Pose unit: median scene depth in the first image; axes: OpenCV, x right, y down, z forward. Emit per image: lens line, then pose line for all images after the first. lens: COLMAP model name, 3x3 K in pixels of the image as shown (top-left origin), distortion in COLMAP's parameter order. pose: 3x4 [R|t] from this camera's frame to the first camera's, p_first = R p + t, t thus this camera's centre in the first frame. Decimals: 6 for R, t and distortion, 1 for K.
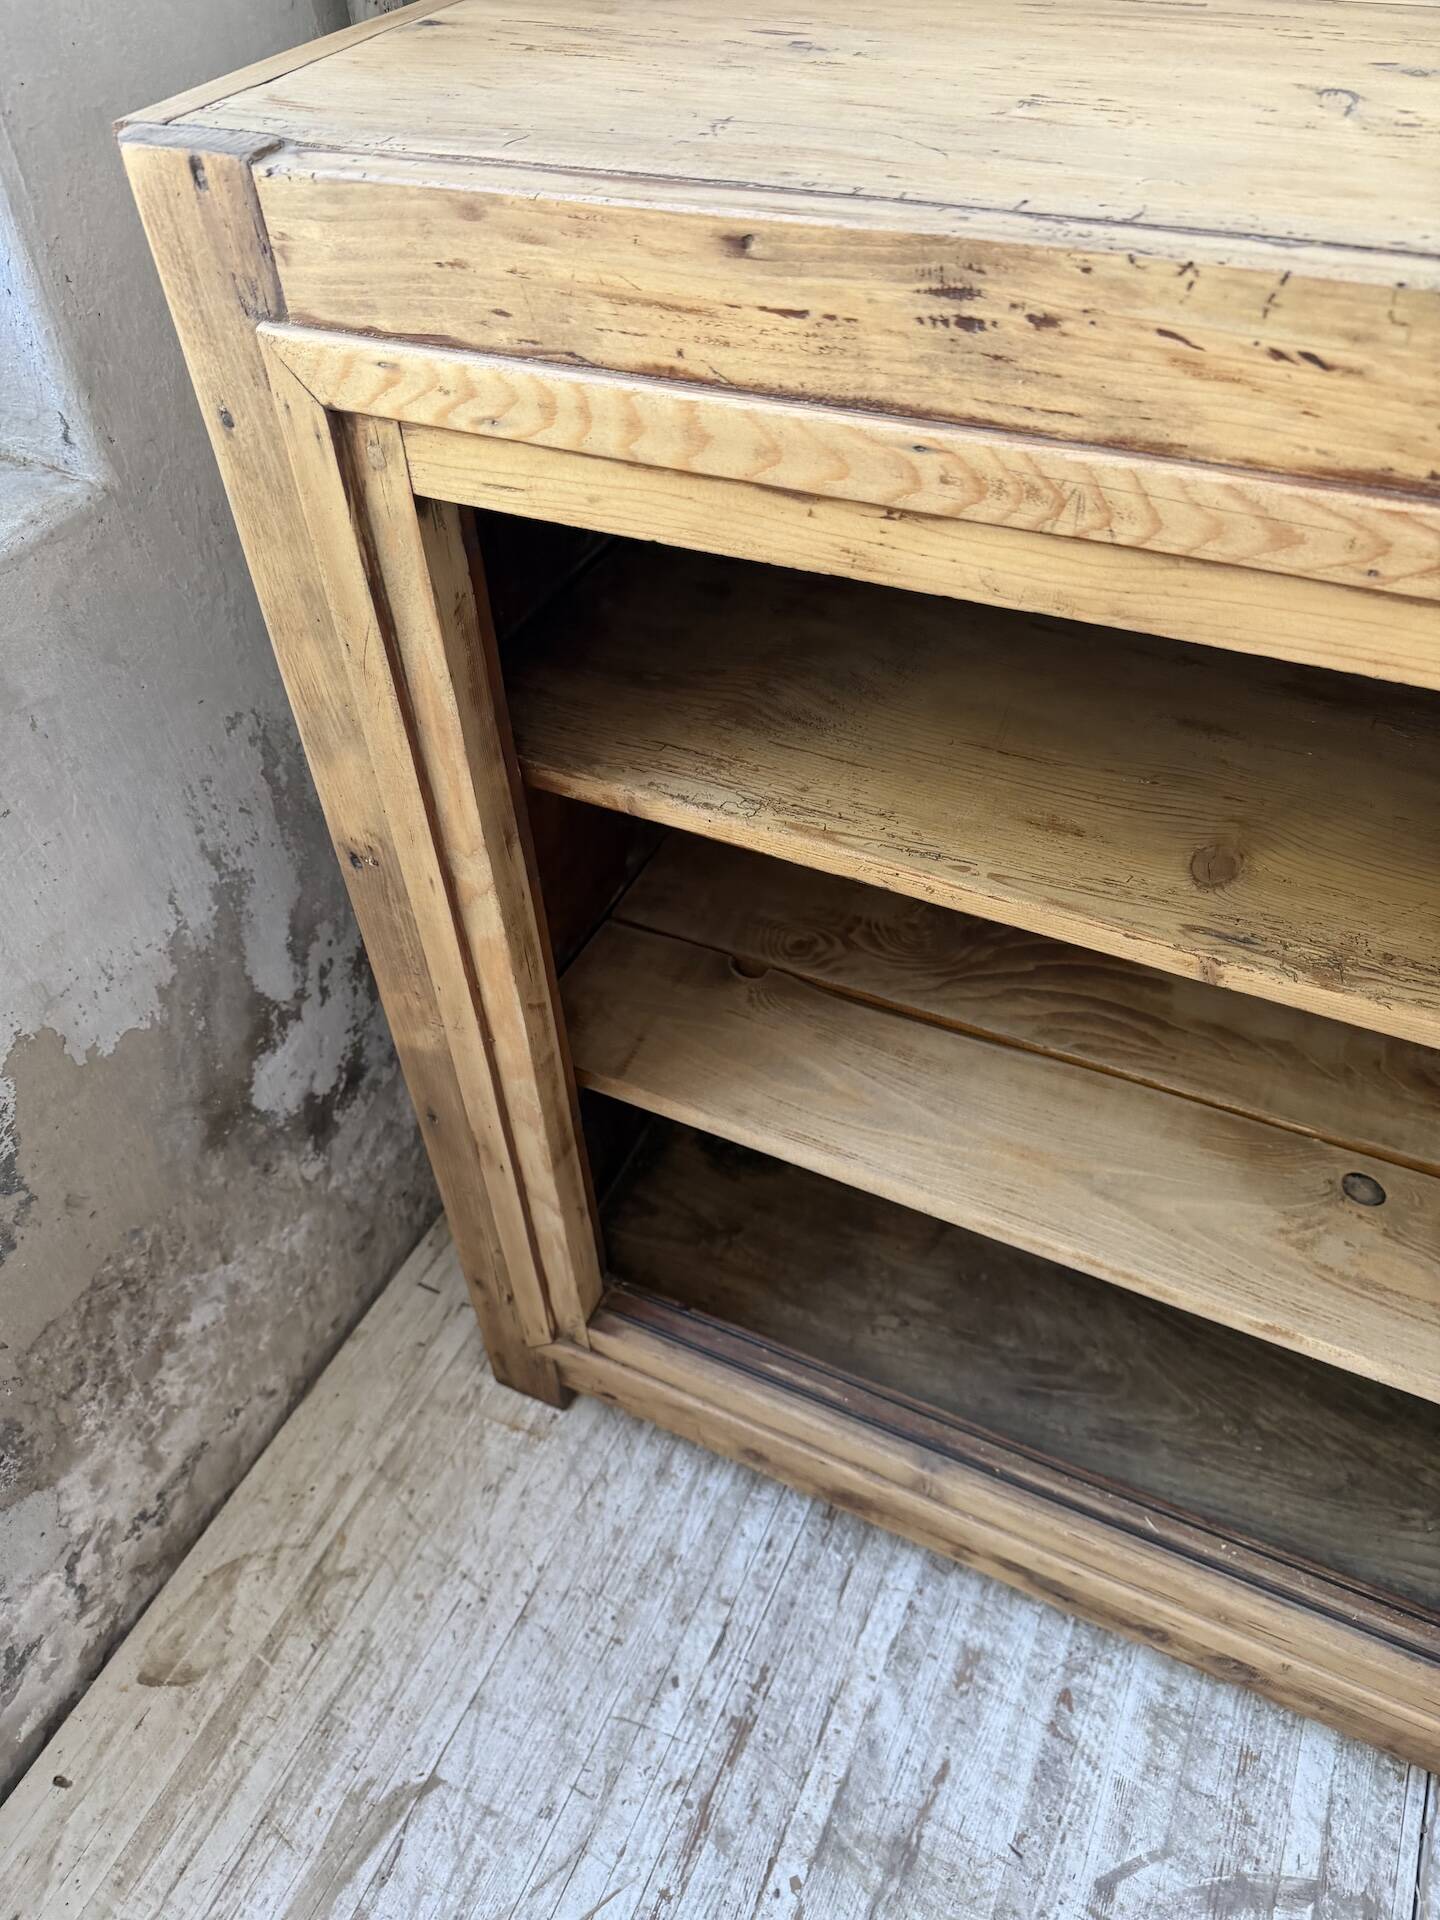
lens RADIAL K [[1360.7, 0, 713.6], [0, 1360.7, 966.9], [0, 0, 1]] dist [0.037067, -0.050665]
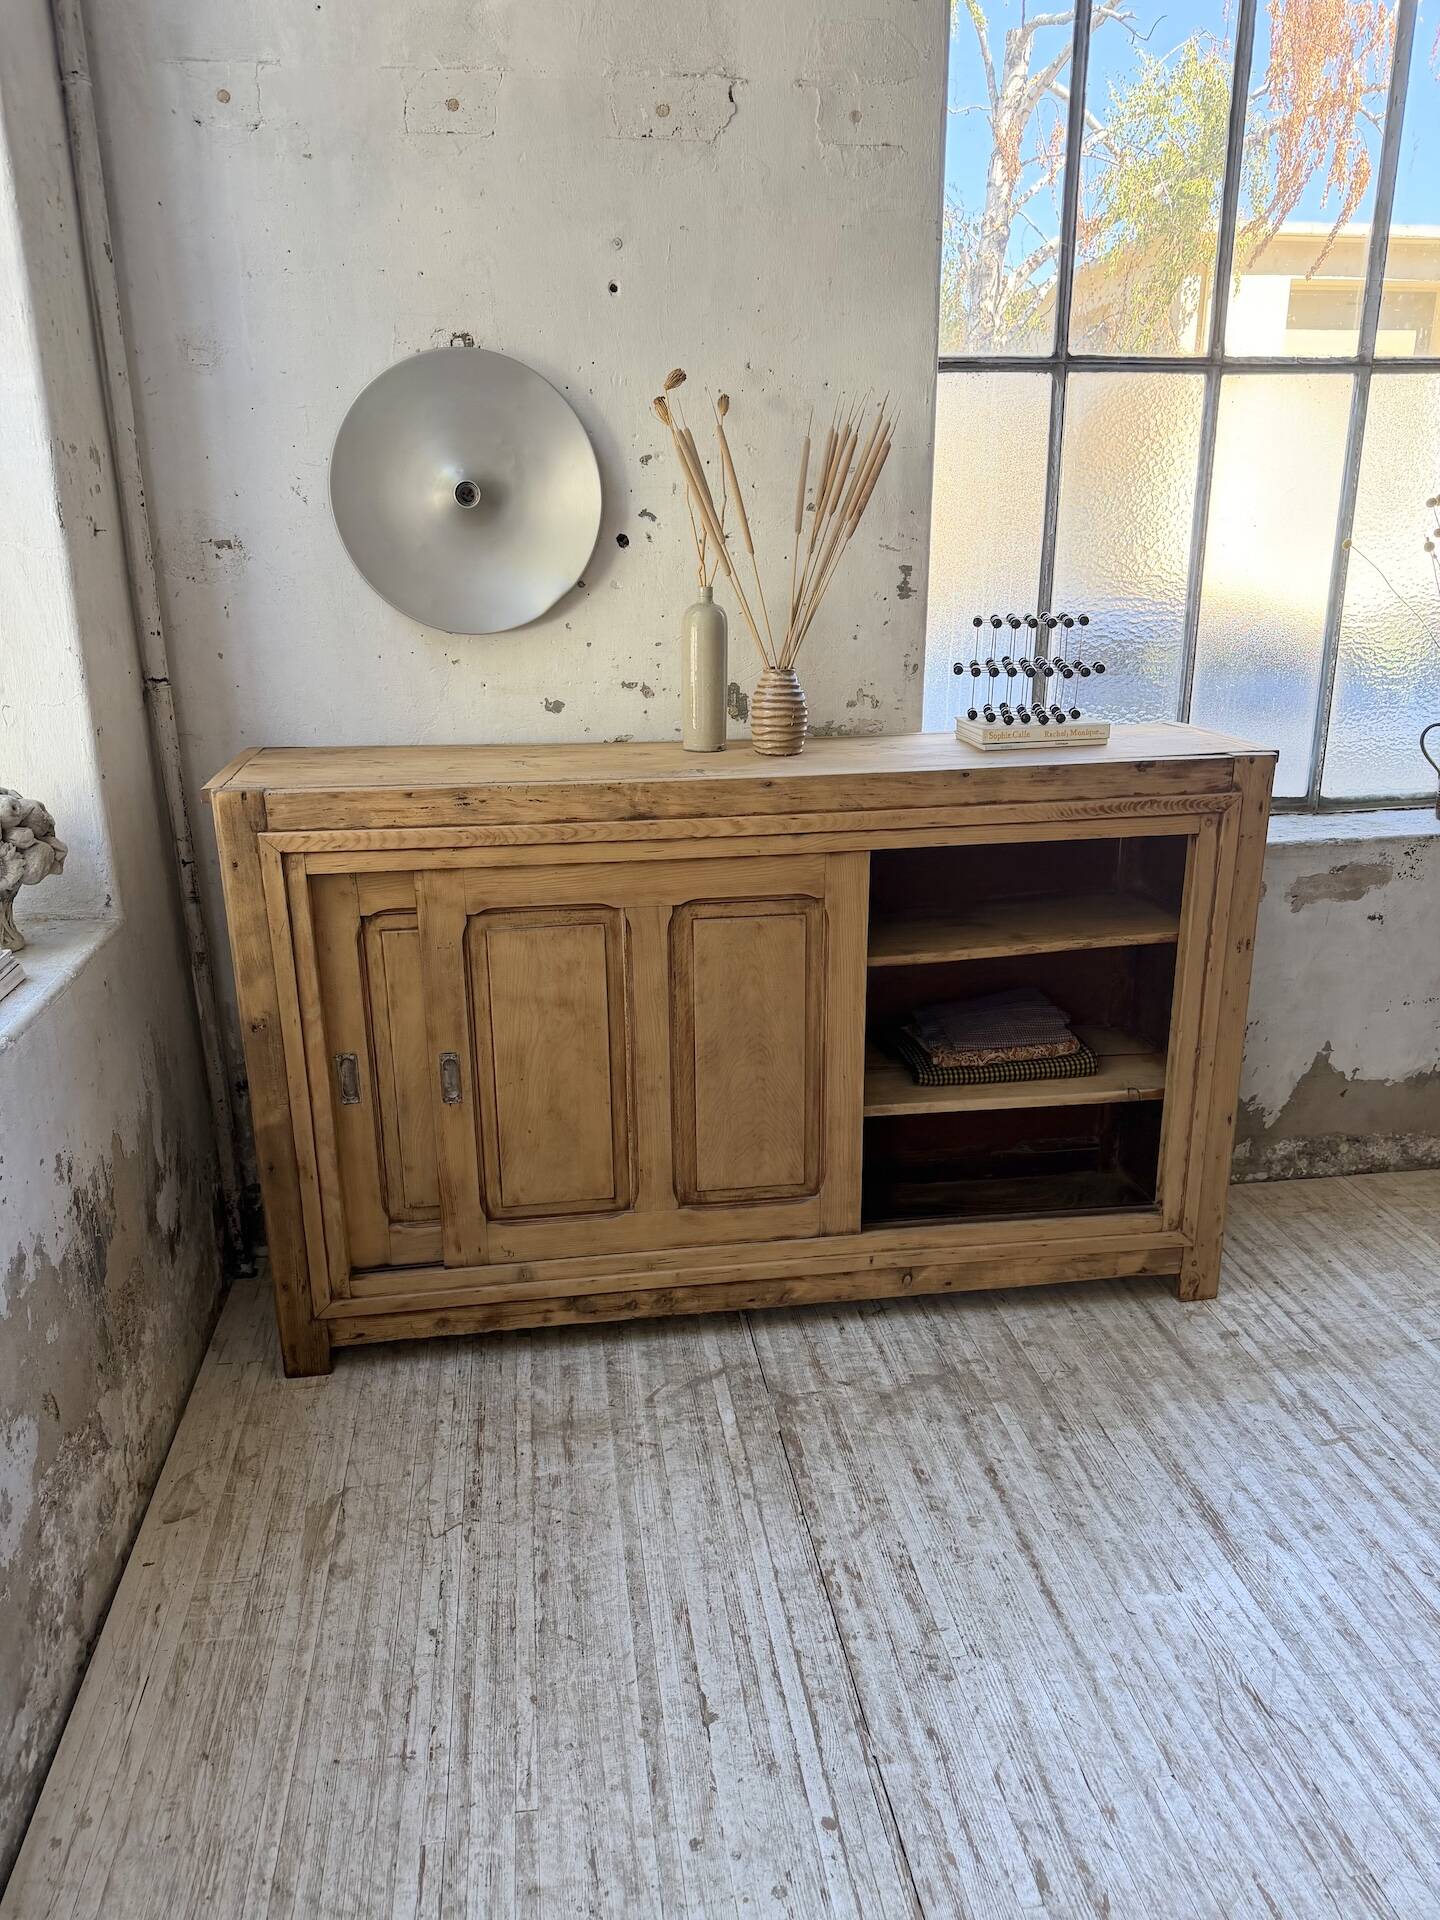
lens RADIAL K [[1360.7, 0, 716.6], [0, 1360.7, 951.0], [0, 0, 1]] dist [0.037067, -0.050665]
pose [[0.832755, -0.141319, 0.535301, -0.754566], [0.369663, 0.861703, -0.347587, 0.858168], [-0.412150, 0.487336, 0.769828, -1.212321]]
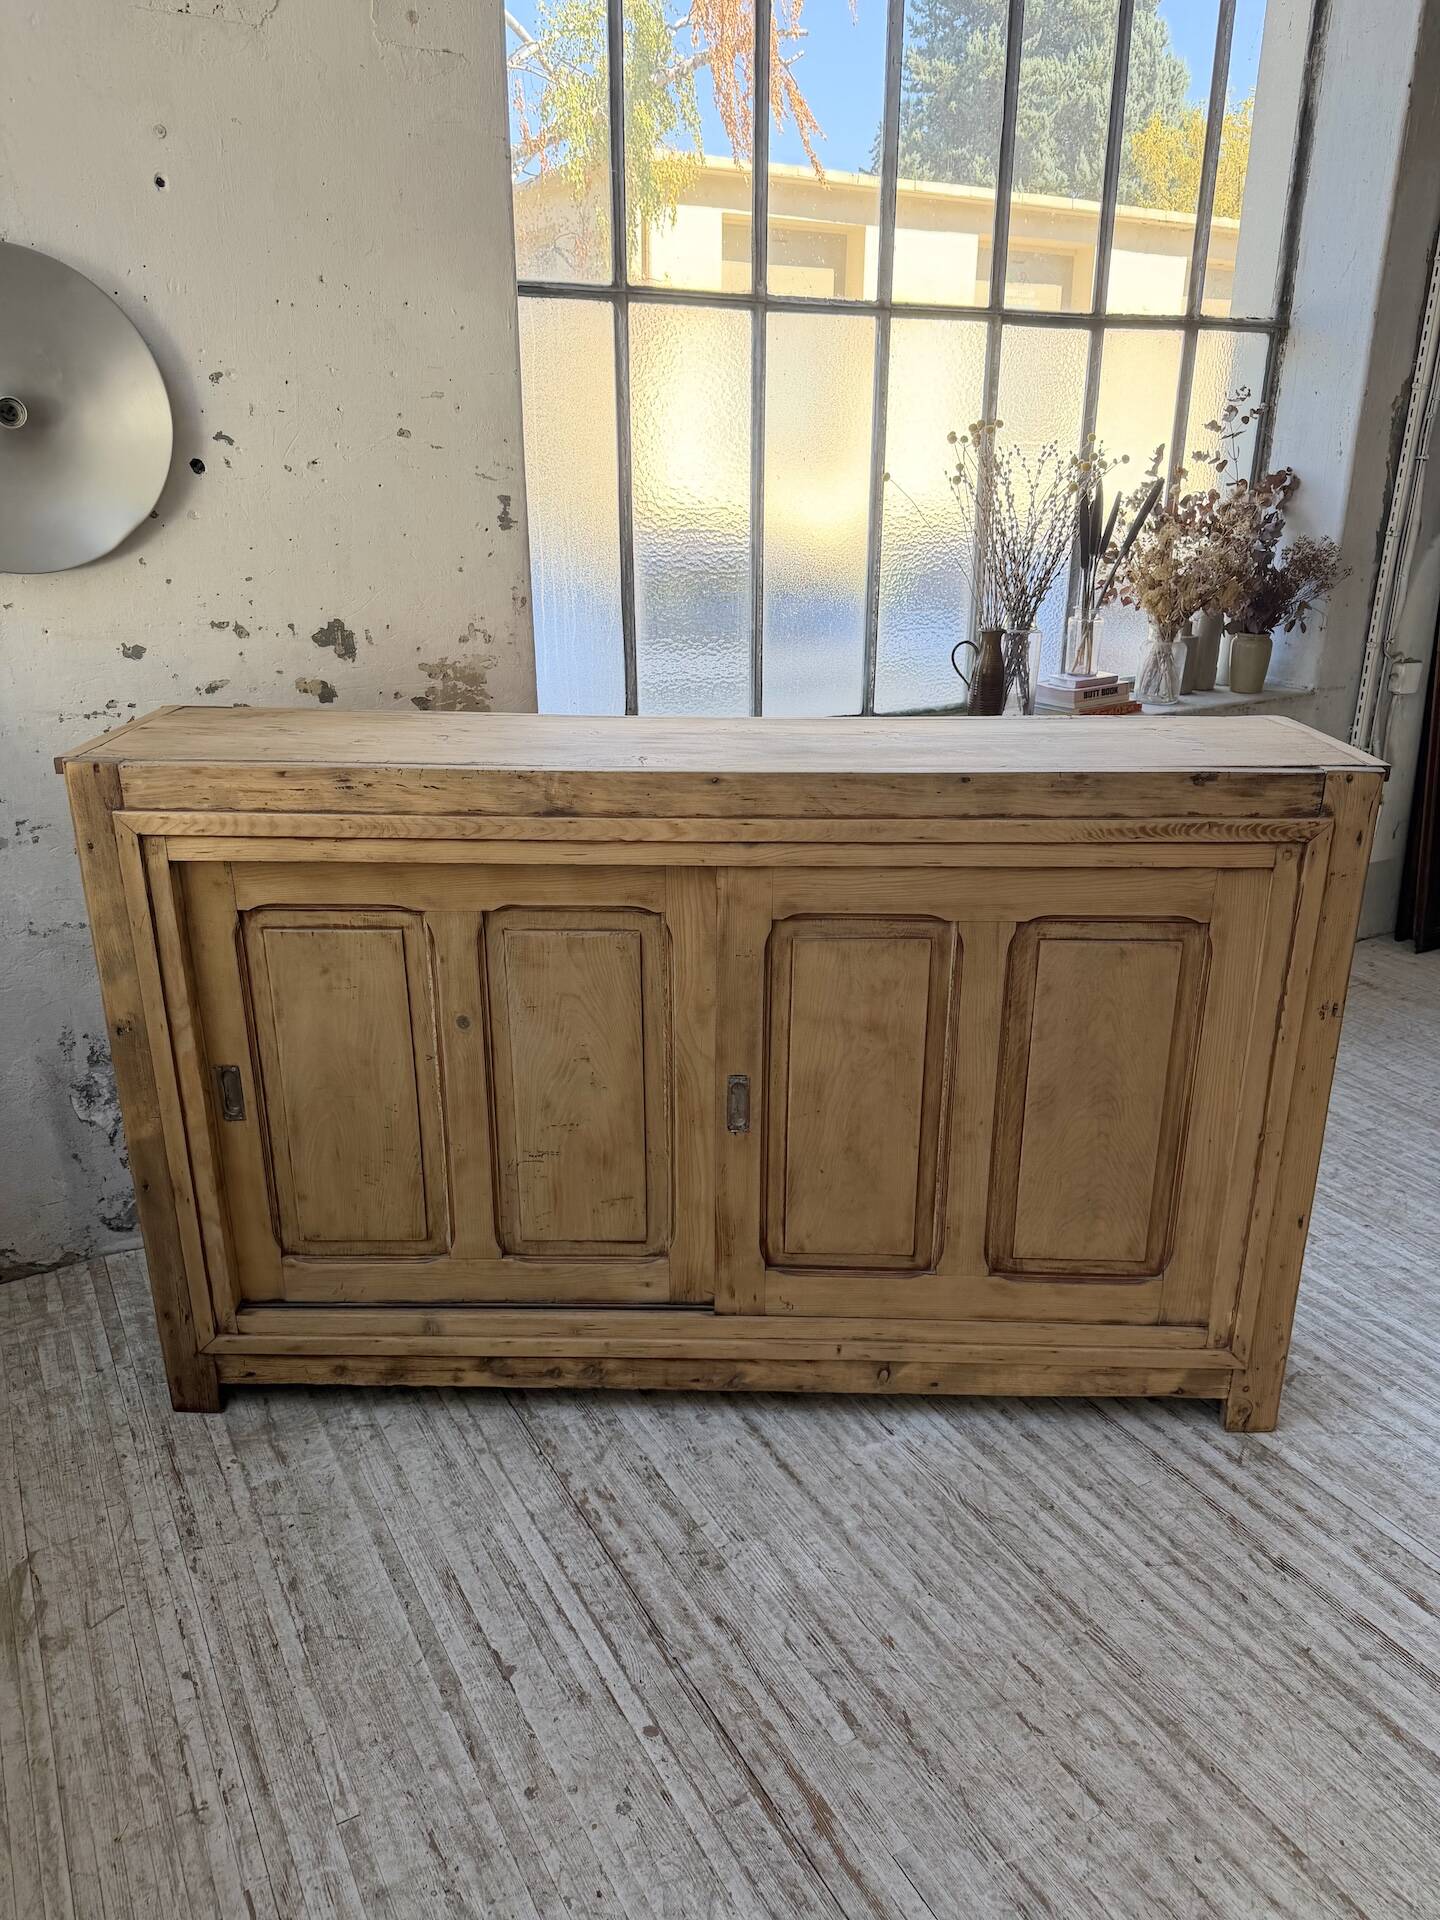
lens RADIAL K [[1360.7, 0, 731.7], [0, 1360.7, 951.6], [0, 0, 1]] dist [0.037067, -0.050665]
pose [[0.908758, -0.105228, 0.403839, -0.202093], [0.262007, 0.897066, -0.355845, 0.740514], [-0.324825, 0.429185, 0.842786, -1.109879]]
